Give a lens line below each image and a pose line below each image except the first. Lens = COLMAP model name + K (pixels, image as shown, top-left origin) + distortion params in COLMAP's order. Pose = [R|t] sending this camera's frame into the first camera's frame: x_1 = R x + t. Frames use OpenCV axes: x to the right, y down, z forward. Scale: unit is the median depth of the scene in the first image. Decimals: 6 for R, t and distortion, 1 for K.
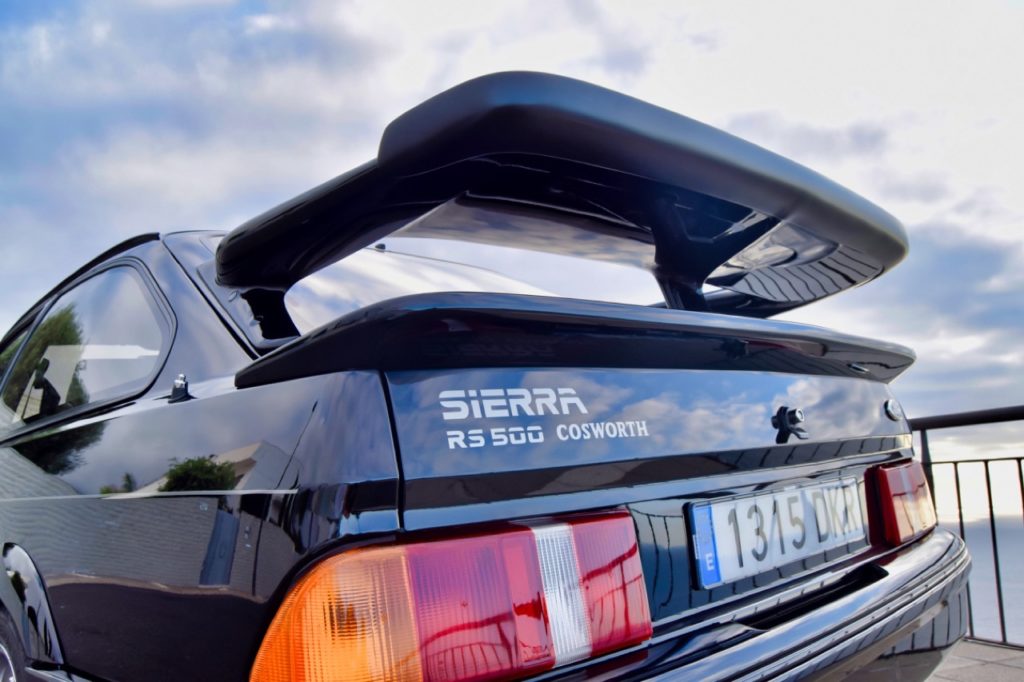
lens RADIAL K [[809.6, 0, 509.0], [0, 809.6, 345.2], [0, 0, 1]] dist [-0.085573, 0.014016]
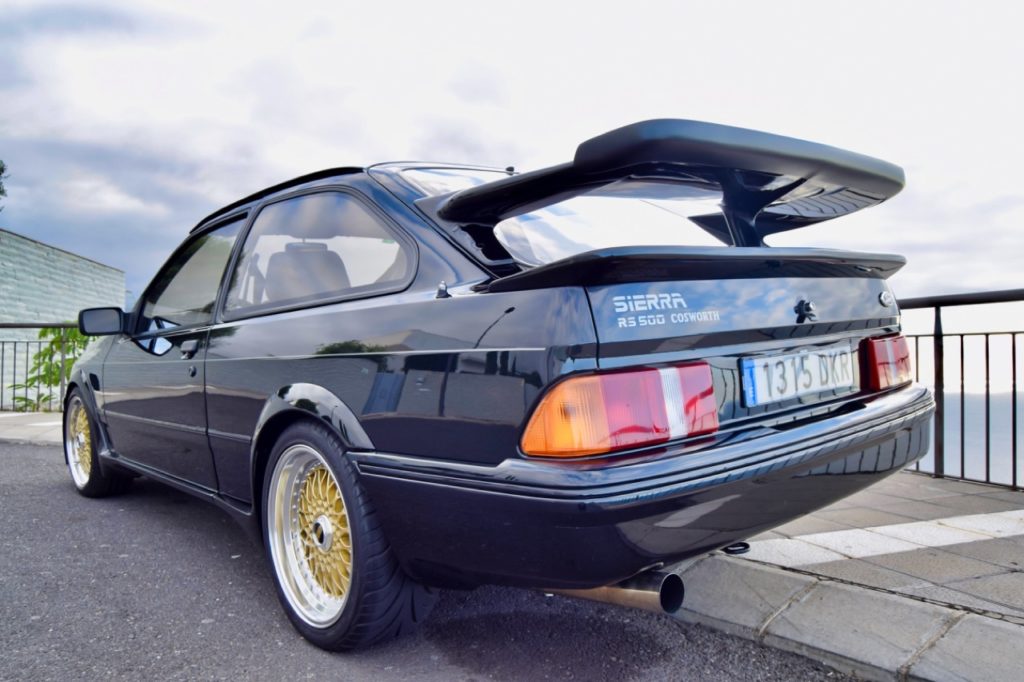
lens RADIAL K [[809.6, 0, 515.6], [0, 809.6, 338.3], [0, 0, 1]] dist [-0.085573, 0.014016]
pose [[0.999111, 0.007433, -0.041508, -0.203855], [-0.000831, 0.987621, 0.156859, -0.125547], [0.042160, -0.156685, 0.986748, -0.774959]]
